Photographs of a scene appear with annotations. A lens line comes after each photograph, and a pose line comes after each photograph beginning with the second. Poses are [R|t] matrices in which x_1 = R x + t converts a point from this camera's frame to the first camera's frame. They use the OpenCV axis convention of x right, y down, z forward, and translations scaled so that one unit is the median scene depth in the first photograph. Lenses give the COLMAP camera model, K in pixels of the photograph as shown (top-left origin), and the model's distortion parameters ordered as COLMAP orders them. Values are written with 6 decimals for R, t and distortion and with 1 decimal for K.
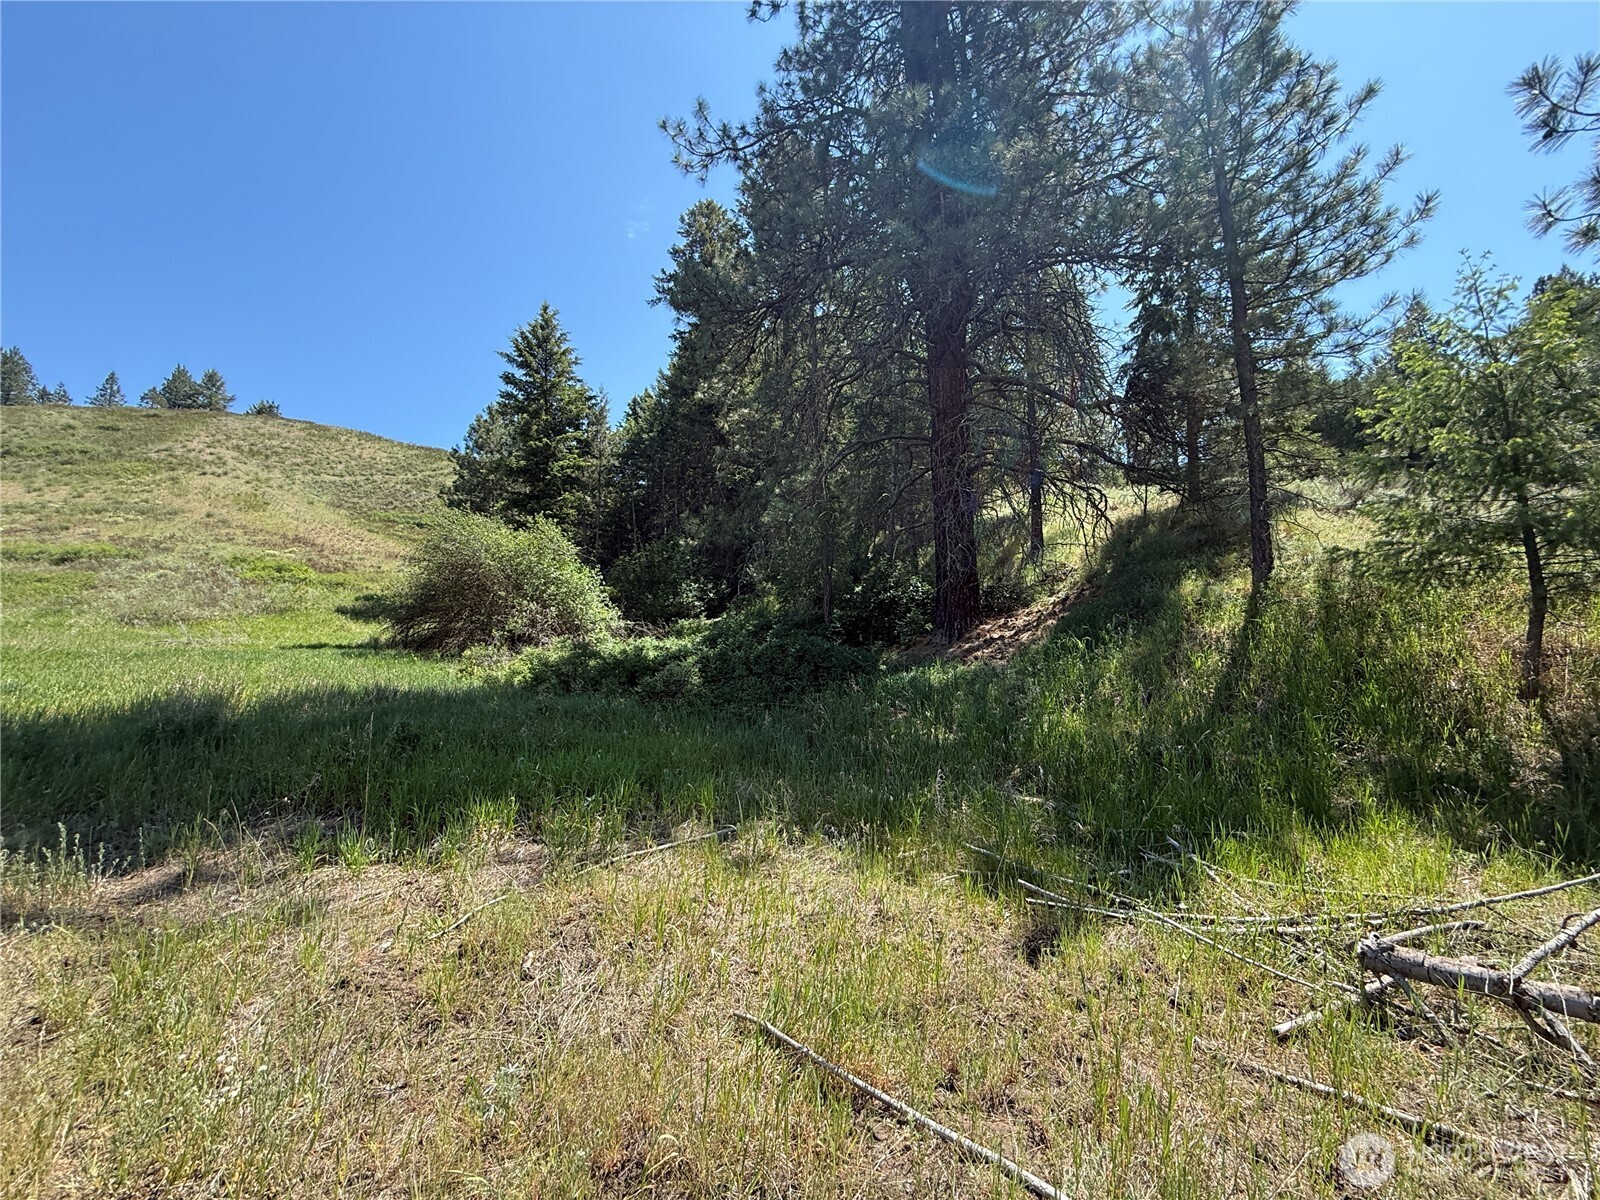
lens RADIAL K [[636.5, 0, 802.1], [0, 636.5, 603.3], [0, 0, 1]] dist [0.000276, -0.000241]
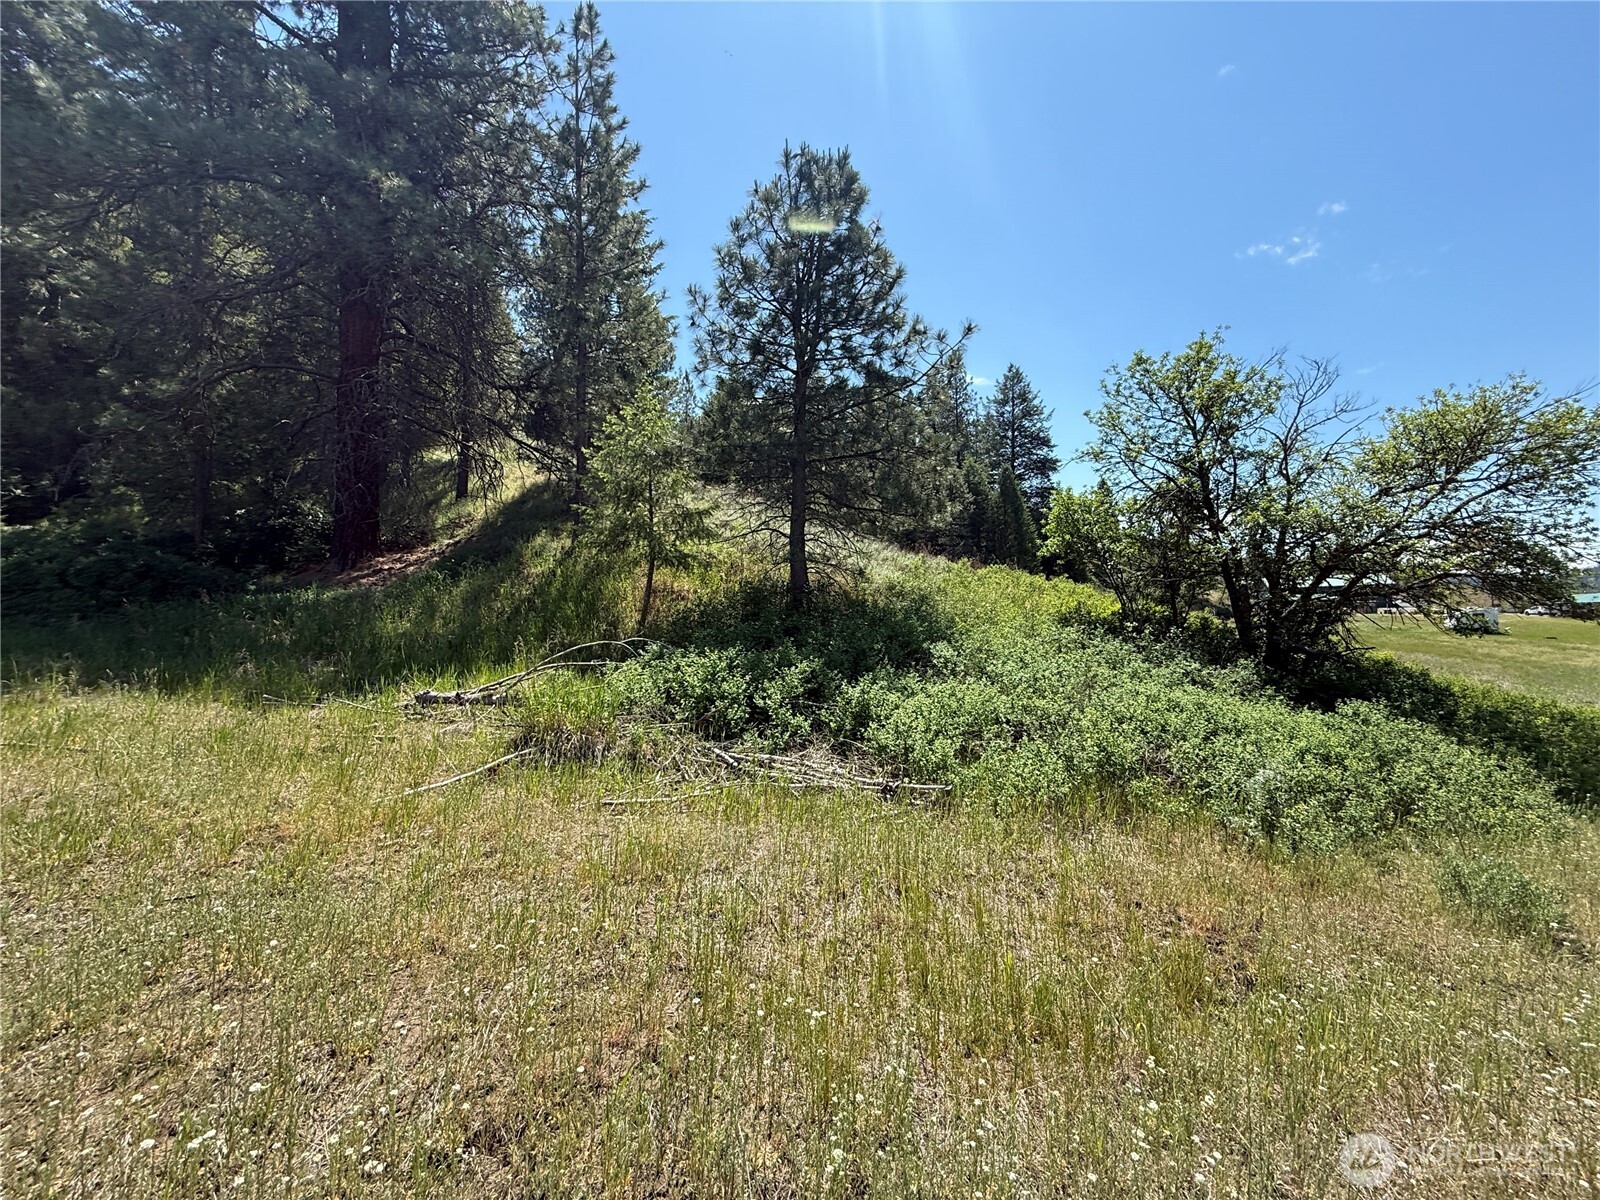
lens RADIAL K [[636.5, 0, 802.1], [0, 636.5, 603.3], [0, 0, 1]] dist [0.000276, -0.000241]
pose [[0.735006, 0.034882, 0.677163, 0.092268], [-0.091005, 0.994715, 0.047539, -0.010533], [-0.671926, -0.096567, 0.734296, -0.478409]]
